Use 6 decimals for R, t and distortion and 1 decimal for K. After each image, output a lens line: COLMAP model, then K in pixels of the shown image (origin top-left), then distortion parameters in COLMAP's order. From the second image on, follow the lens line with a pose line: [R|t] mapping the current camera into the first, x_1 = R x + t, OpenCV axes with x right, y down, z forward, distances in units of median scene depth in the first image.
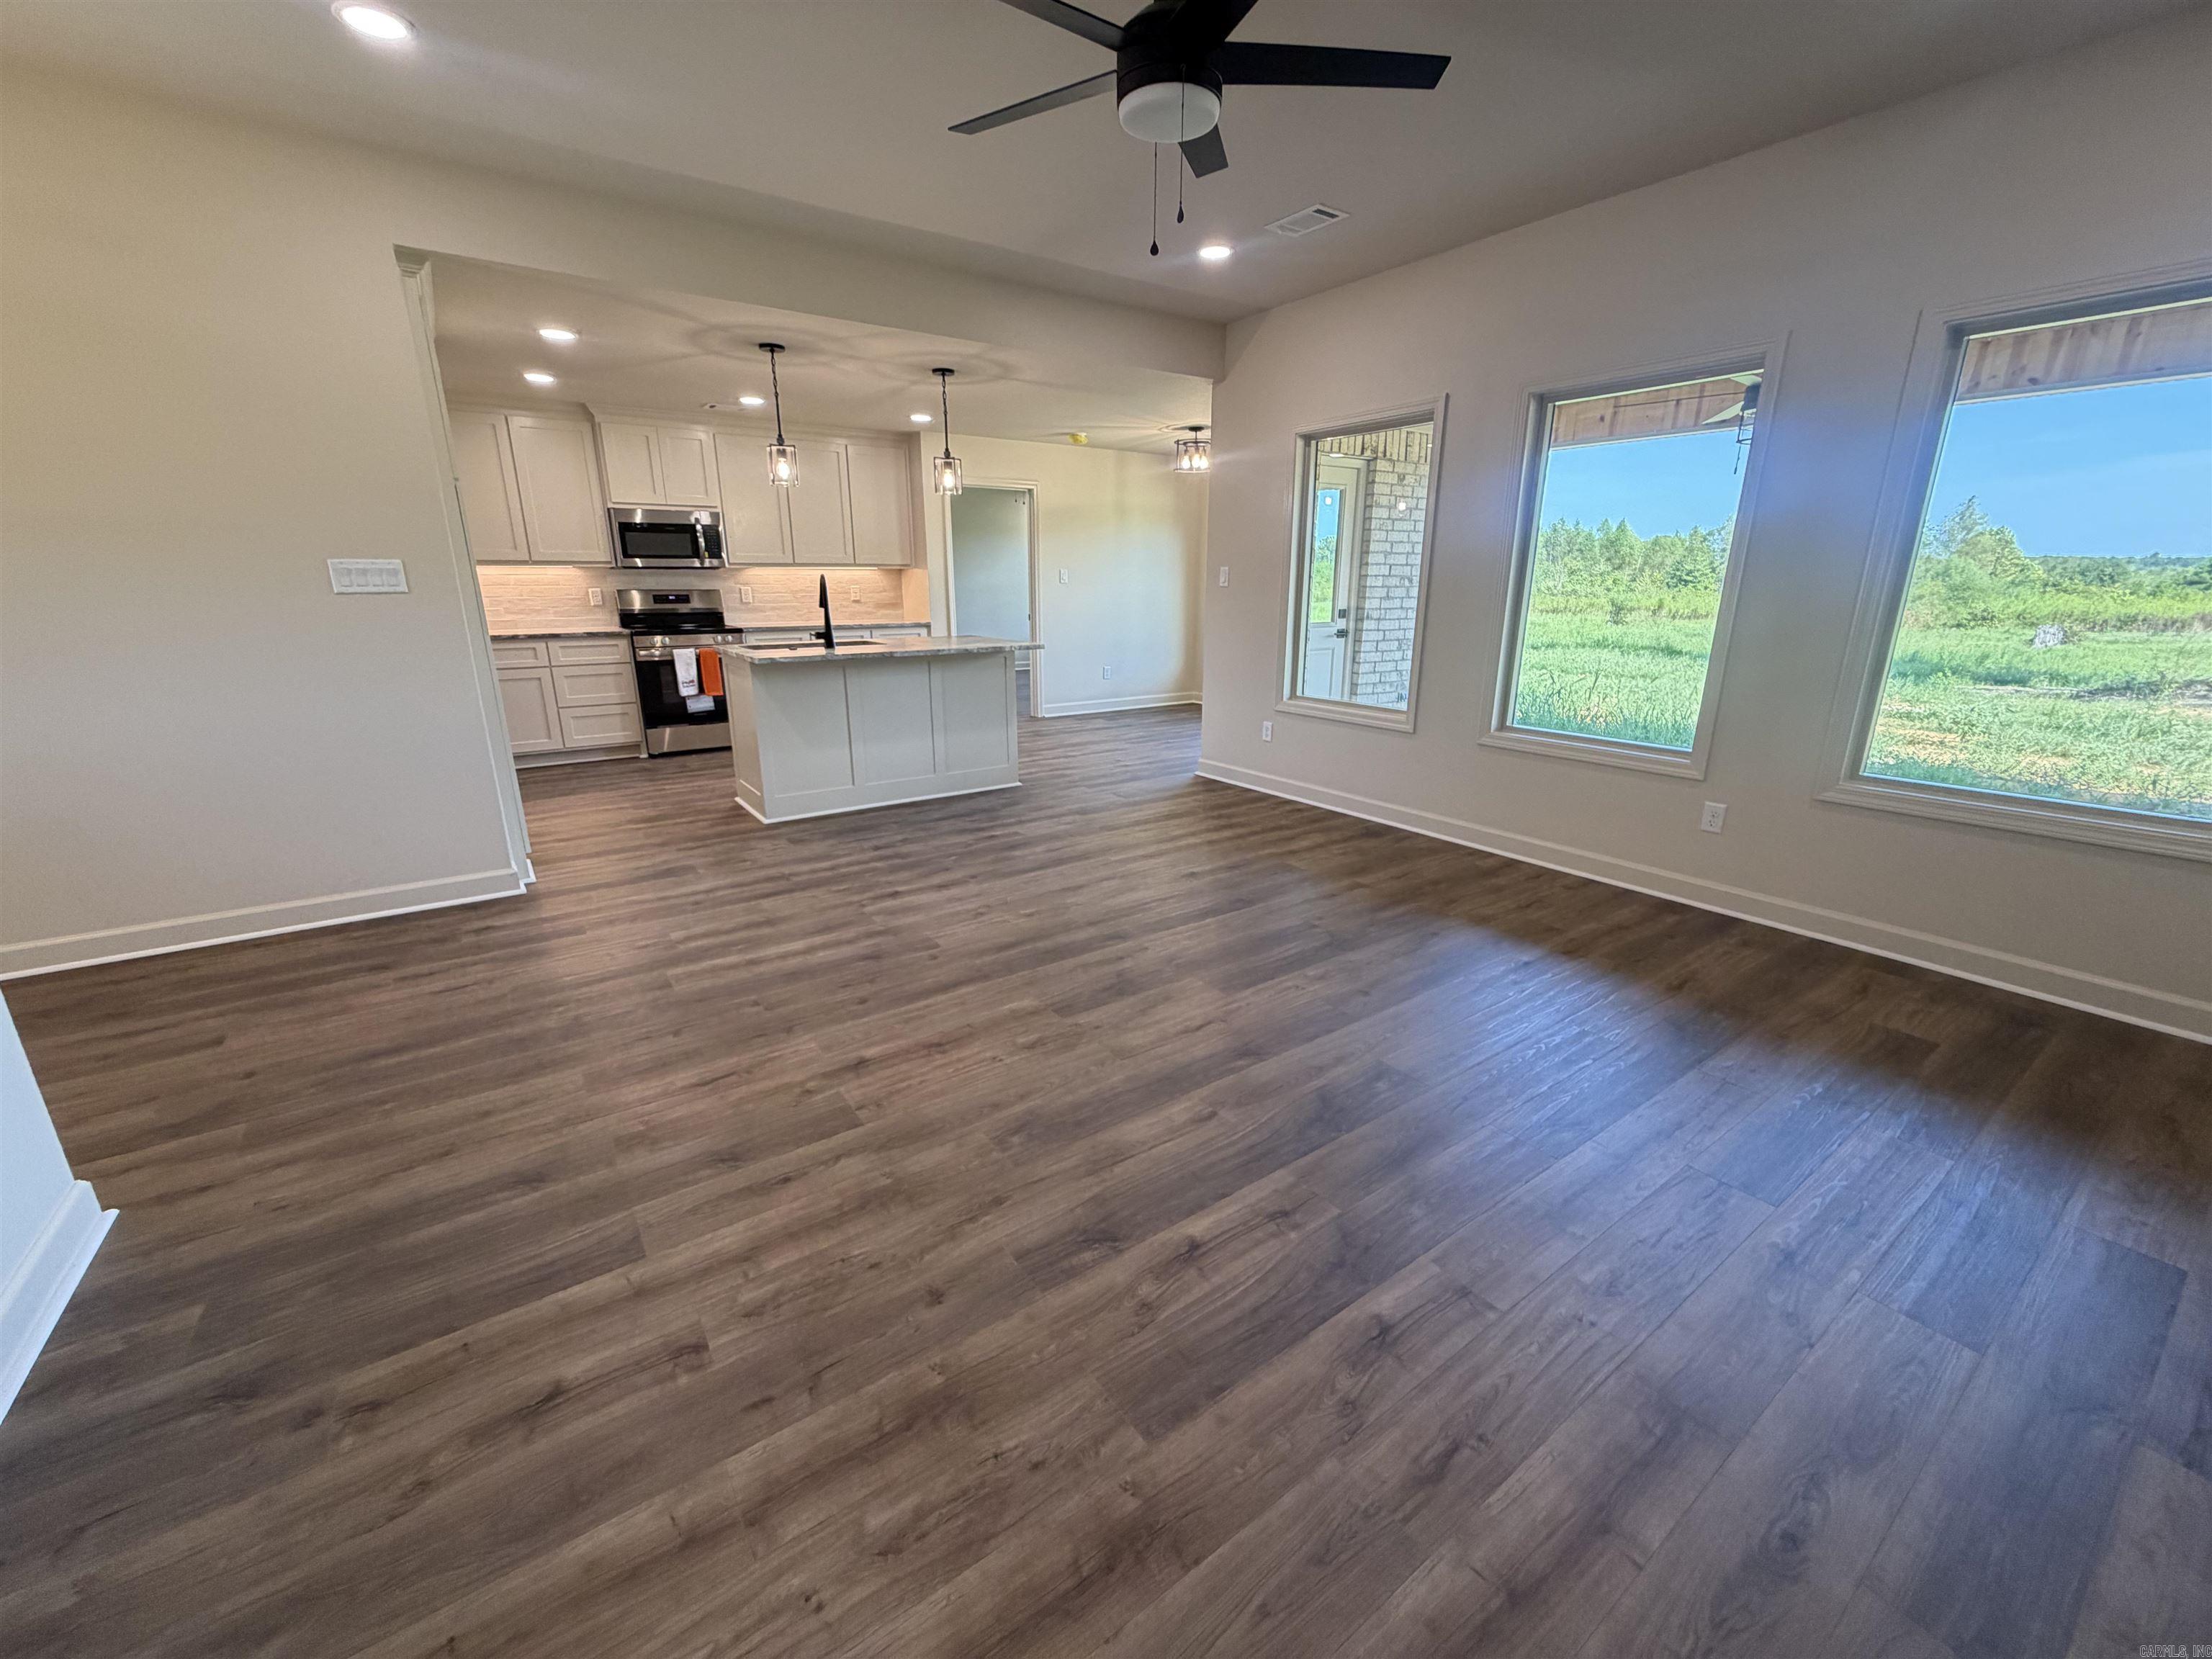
lens RADIAL K [[882.2, 0, 1099.4], [0, 882.2, 832.3], [0, 0, 1]] dist [-0.001585, 0.001181]
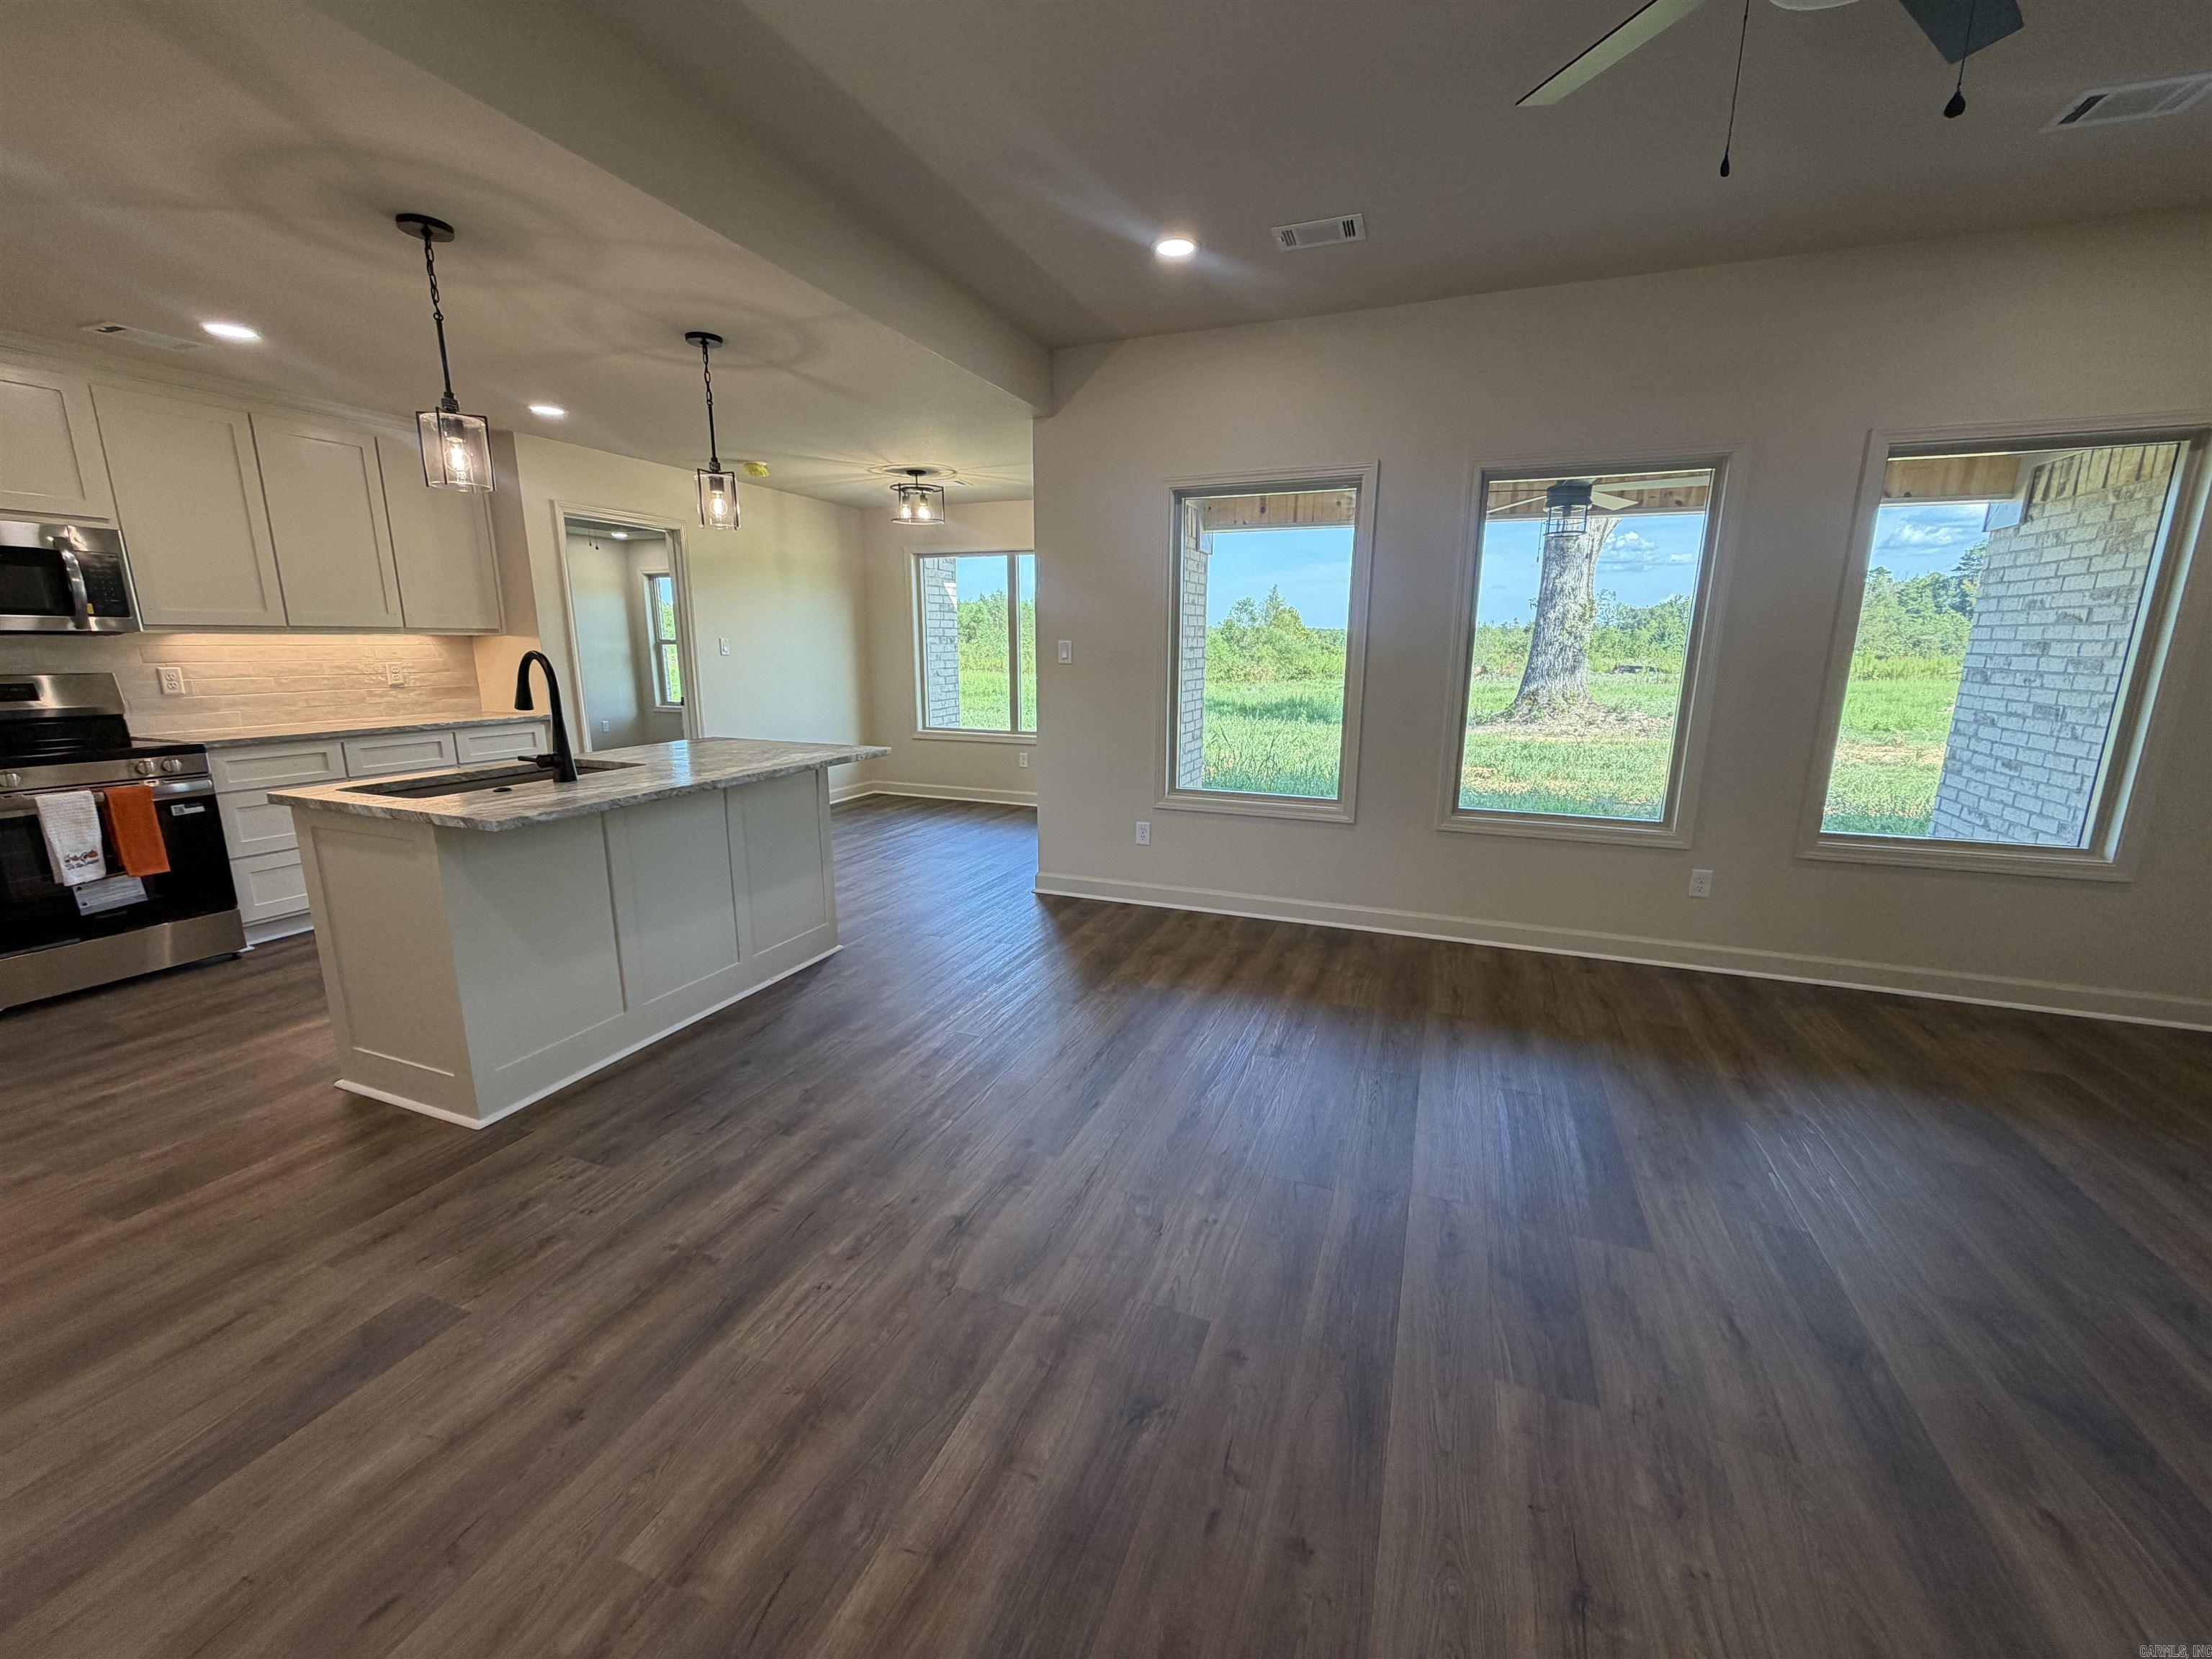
lens RADIAL K [[882.2, 0, 1100.3], [0, 882.2, 830.8], [0, 0, 1]] dist [-0.001585, 0.001181]
pose [[0.835820, -0.111749, 0.537511, -0.404993], [0.148191, 0.988645, -0.024894, -0.140508], [-0.528625, 0.100461, 0.842890, 0.434275]]
